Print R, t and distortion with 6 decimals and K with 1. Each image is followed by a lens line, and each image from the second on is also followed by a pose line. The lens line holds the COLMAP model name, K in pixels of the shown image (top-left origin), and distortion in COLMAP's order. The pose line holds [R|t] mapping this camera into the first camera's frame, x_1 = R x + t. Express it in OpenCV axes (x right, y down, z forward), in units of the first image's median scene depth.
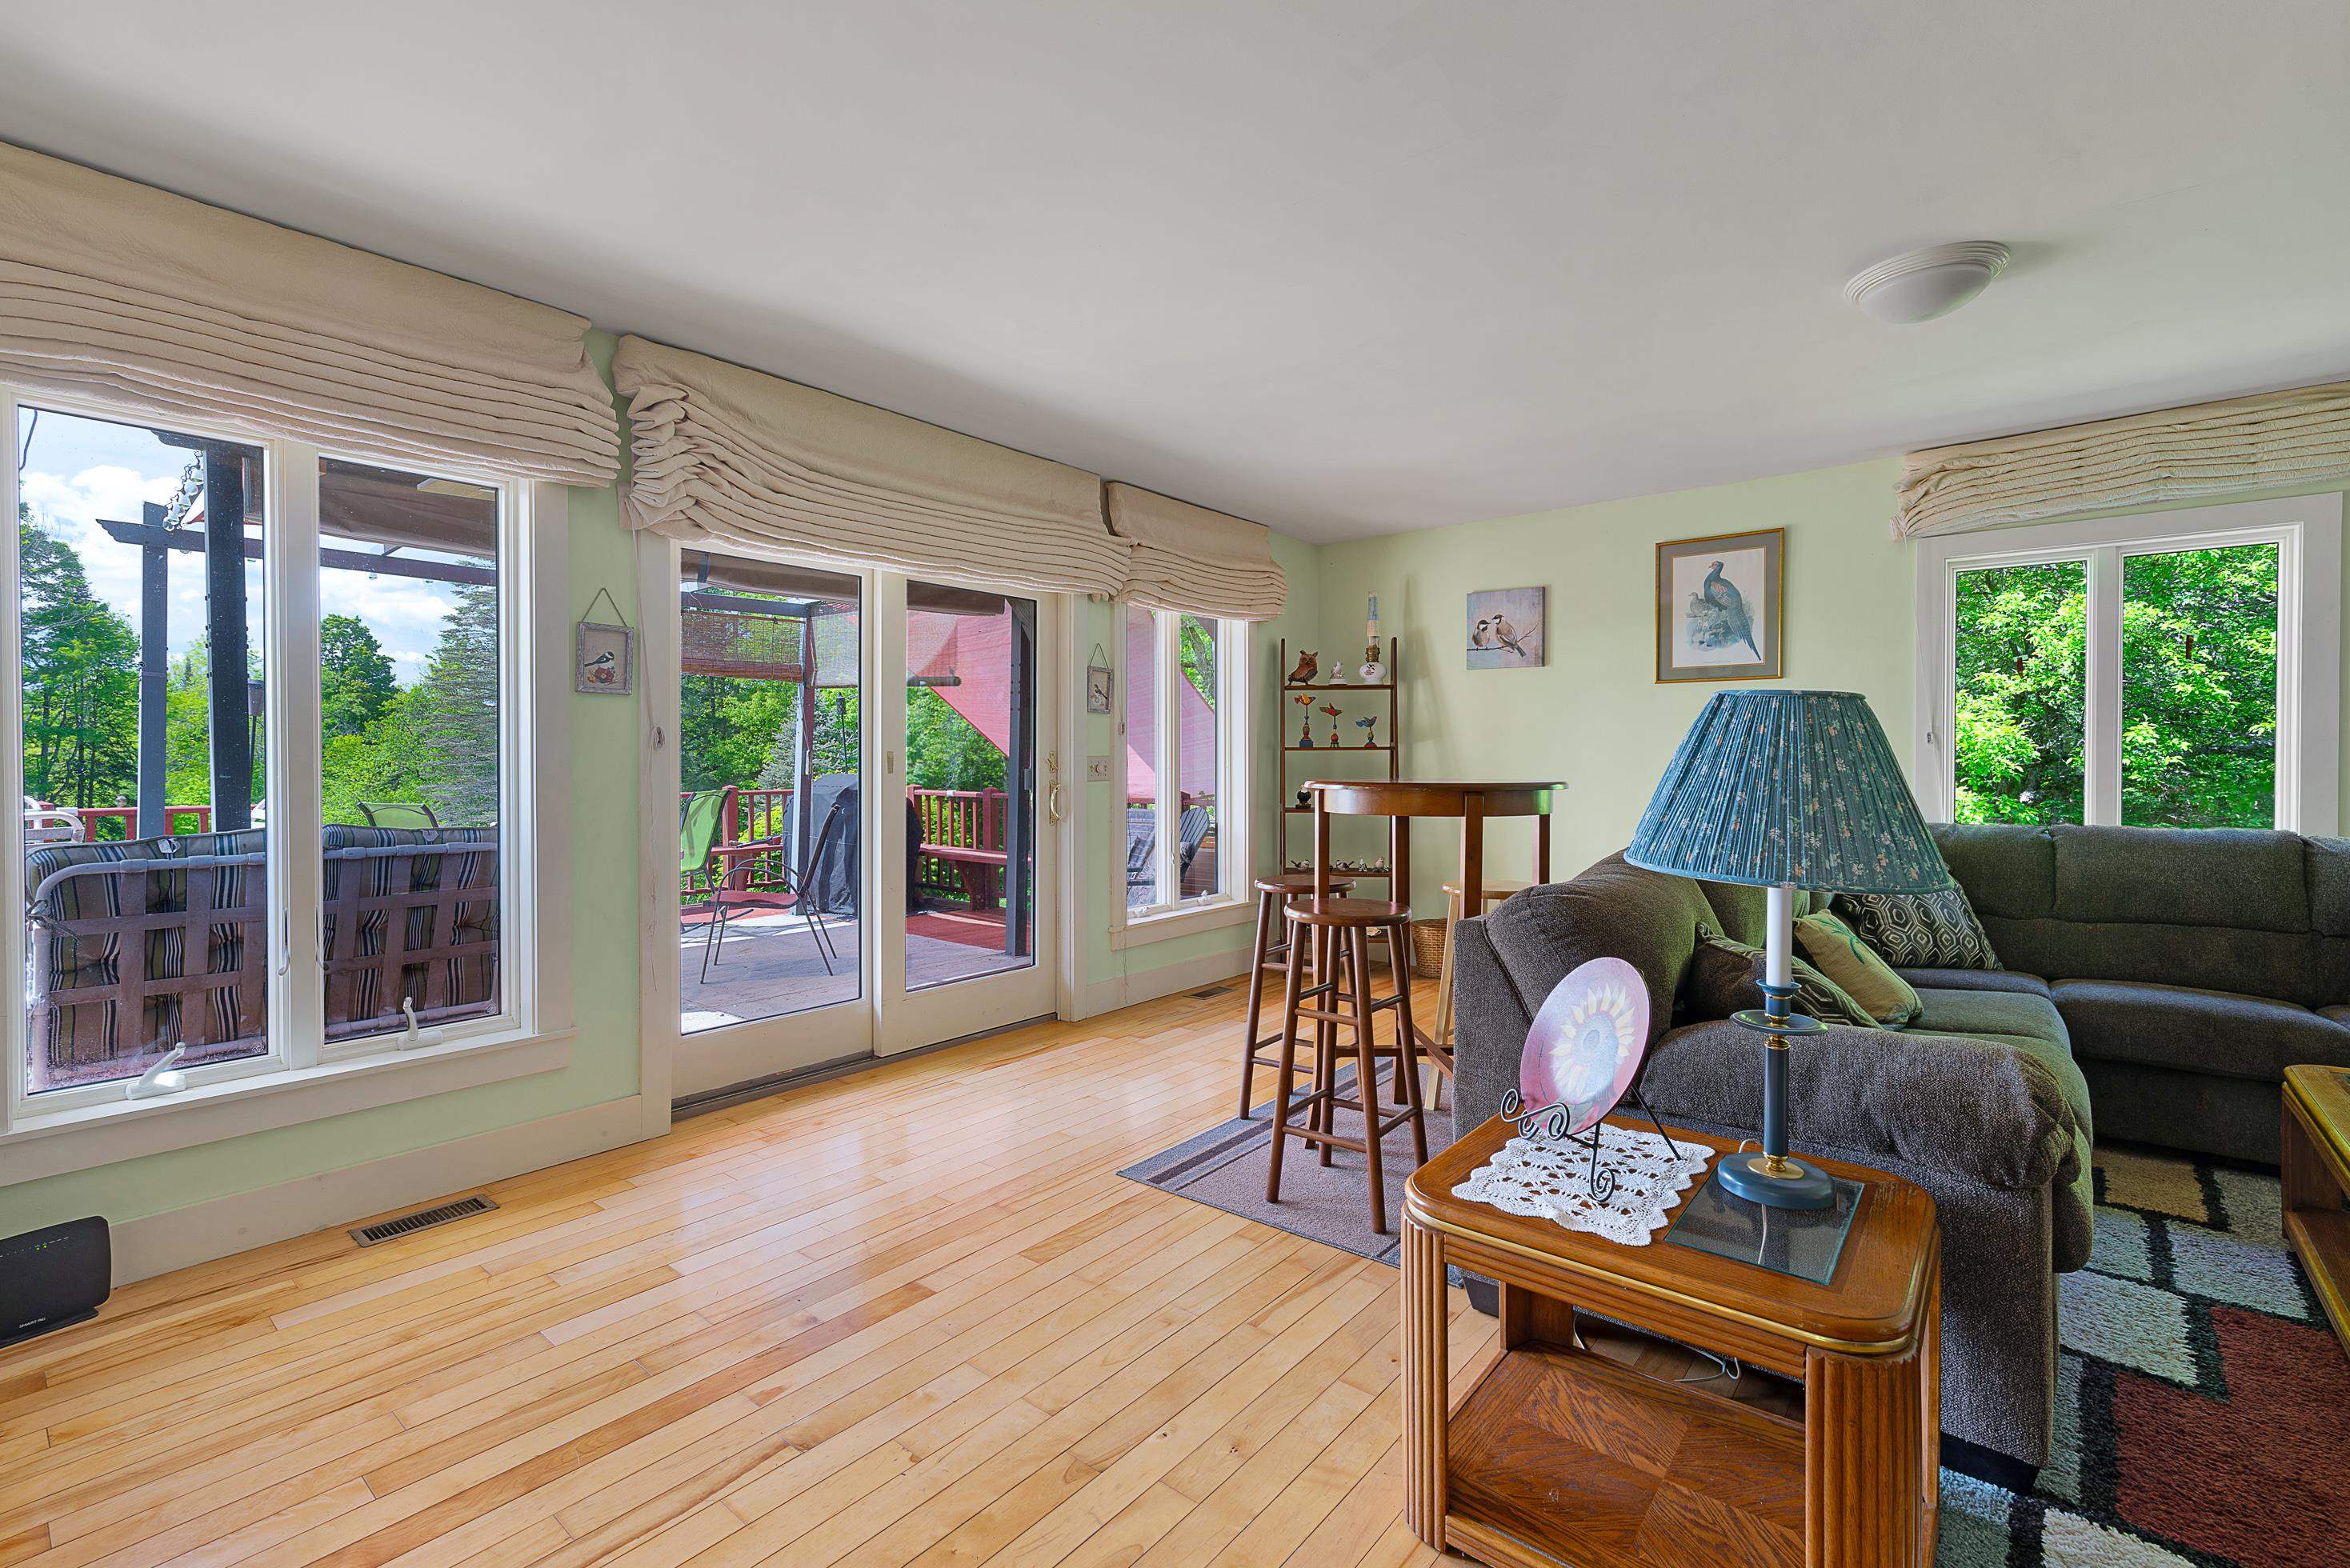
lens RADIAL K [[1032.1, 0, 1156.8], [0, 1032.1, 769.2], [0, 0, 1]] dist [0.005277, 0.000282]
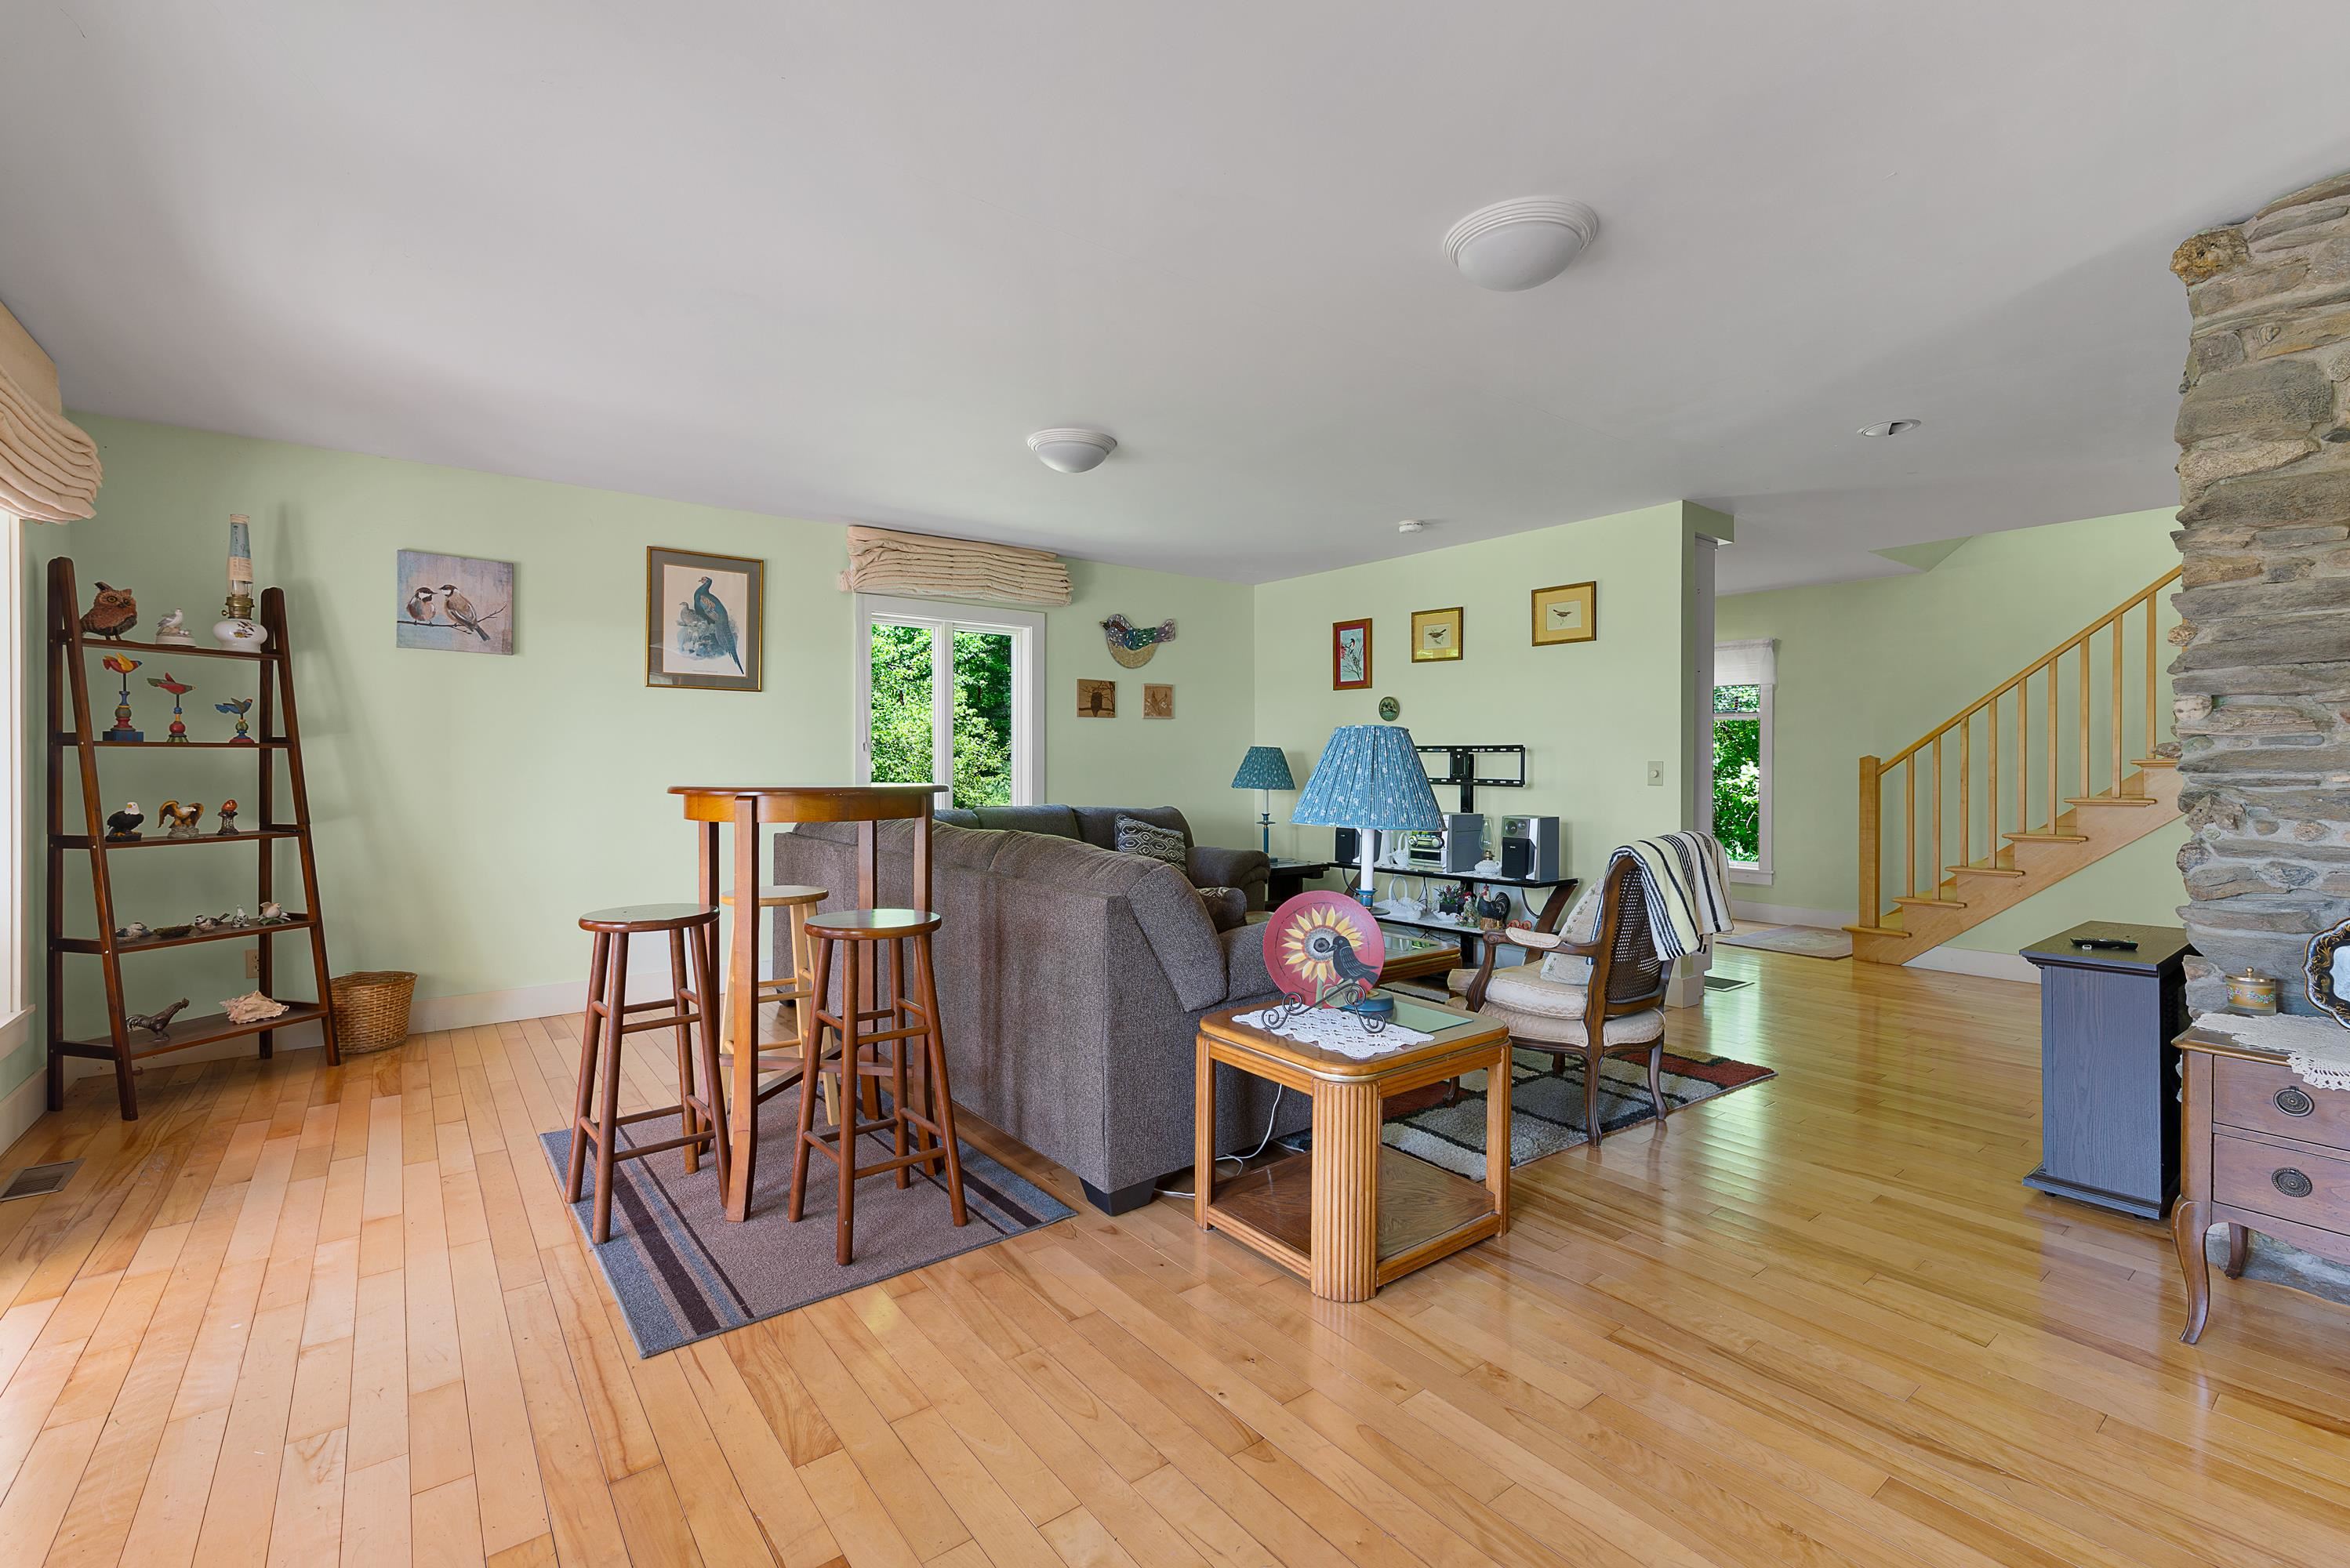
lens RADIAL K [[1032.1, 0, 1166.4], [0, 1032.1, 765.3], [0, 0, 1]] dist [0.005277, 0.000282]
pose [[0.215046, 0.000181, 0.976604, -0.385450], [0.006001, 0.999981, -0.001507, -0.002384], [-0.976586, 0.006185, 0.215041, 0.301390]]
